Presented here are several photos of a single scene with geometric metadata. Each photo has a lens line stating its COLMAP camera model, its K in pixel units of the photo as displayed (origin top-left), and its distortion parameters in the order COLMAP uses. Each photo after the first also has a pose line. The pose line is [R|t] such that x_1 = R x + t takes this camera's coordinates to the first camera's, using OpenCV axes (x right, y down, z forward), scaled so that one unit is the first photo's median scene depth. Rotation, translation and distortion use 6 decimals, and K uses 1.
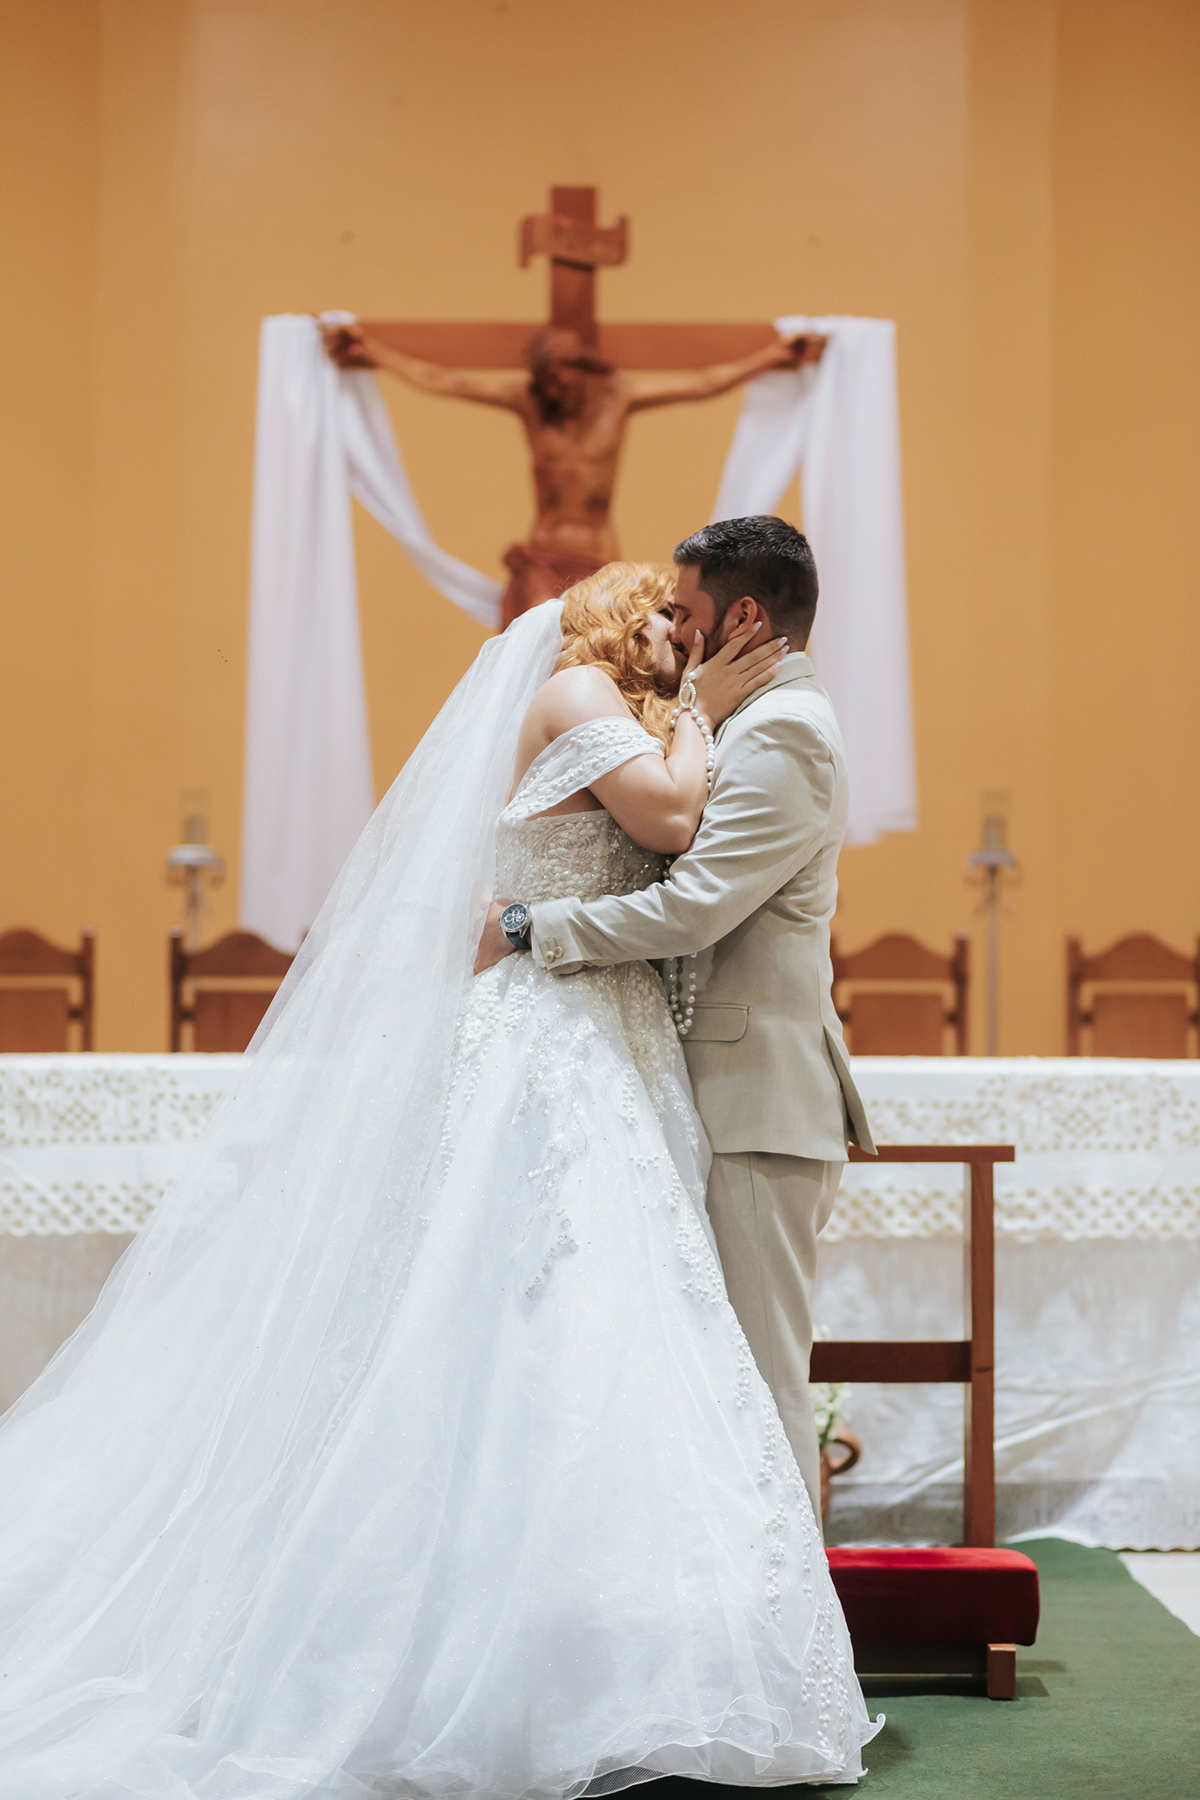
lens RADIAL K [[4473.5, 0, 564.1], [0, 4473.5, 781.4], [0, 0, 1]] dist [0.044776, 0.000000]
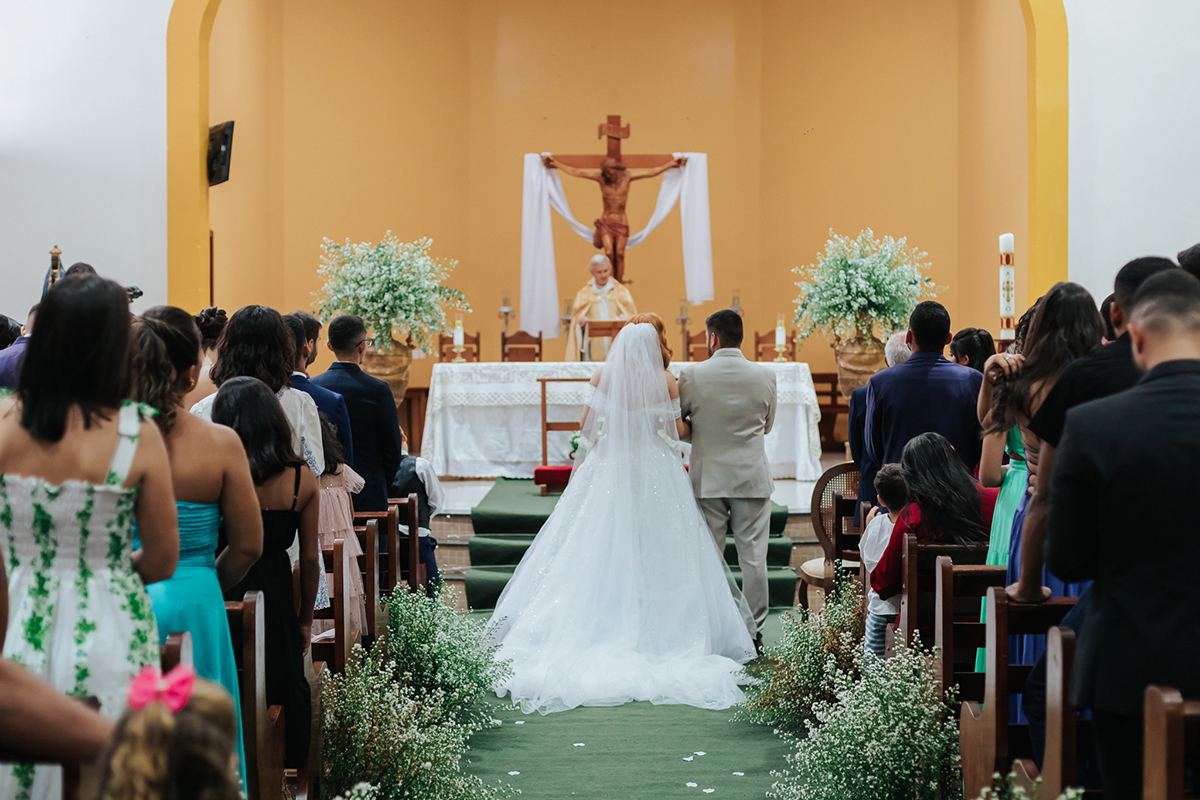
lens RADIAL K [[1910.9, 0, 620.8], [0, 1910.9, 346.2], [0, 0, 1]] dist [0.521304, 0.000000]
pose [[0.999972, -0.007433, 0.000967, 0.004702], [0.007385, 0.999072, 0.042439, -0.017539], [-0.001282, -0.042430, 0.999099, -0.497429]]
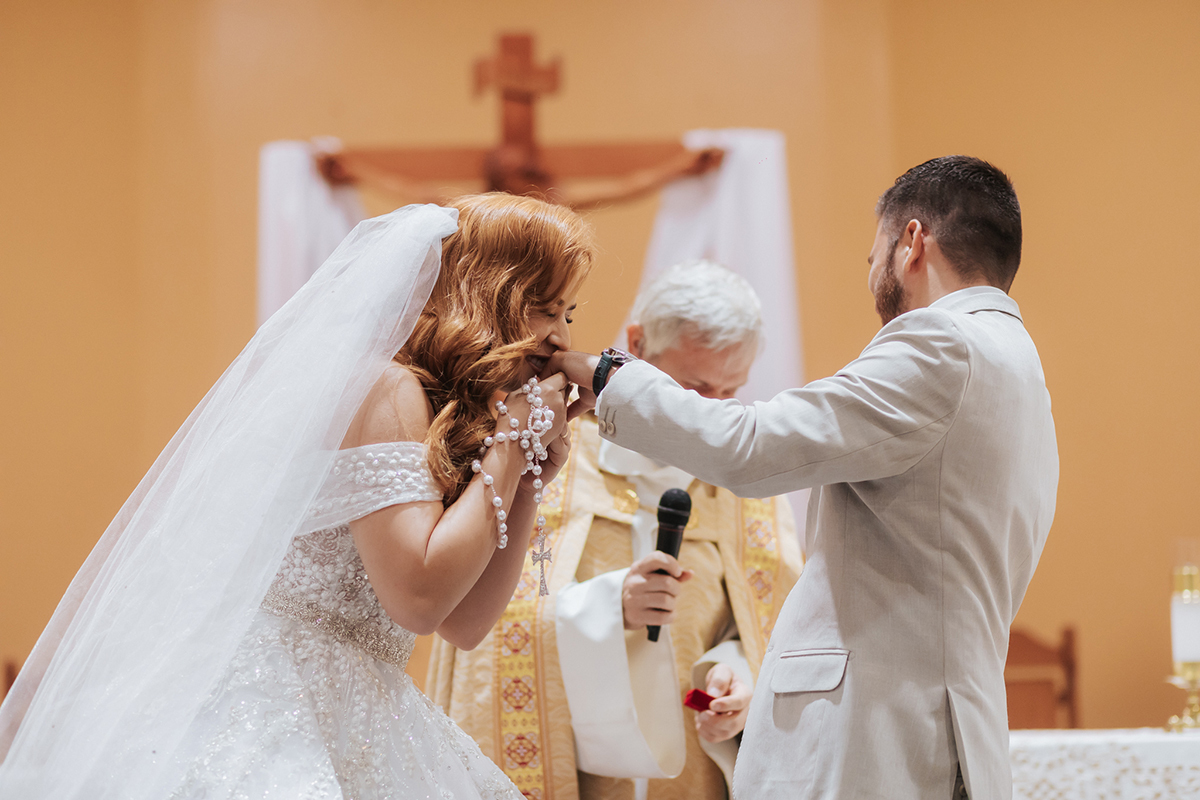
lens RADIAL K [[2982.3, 0, 606.2], [0, 2982.3, 308.0], [0, 0, 1]] dist [0.044776, 0.000000]
pose [[0.998797, -0.033070, 0.036210, -0.005244], [0.036061, 0.995698, -0.085351, 0.012674], [-0.033232, 0.086554, 0.995693, 0.194631]]
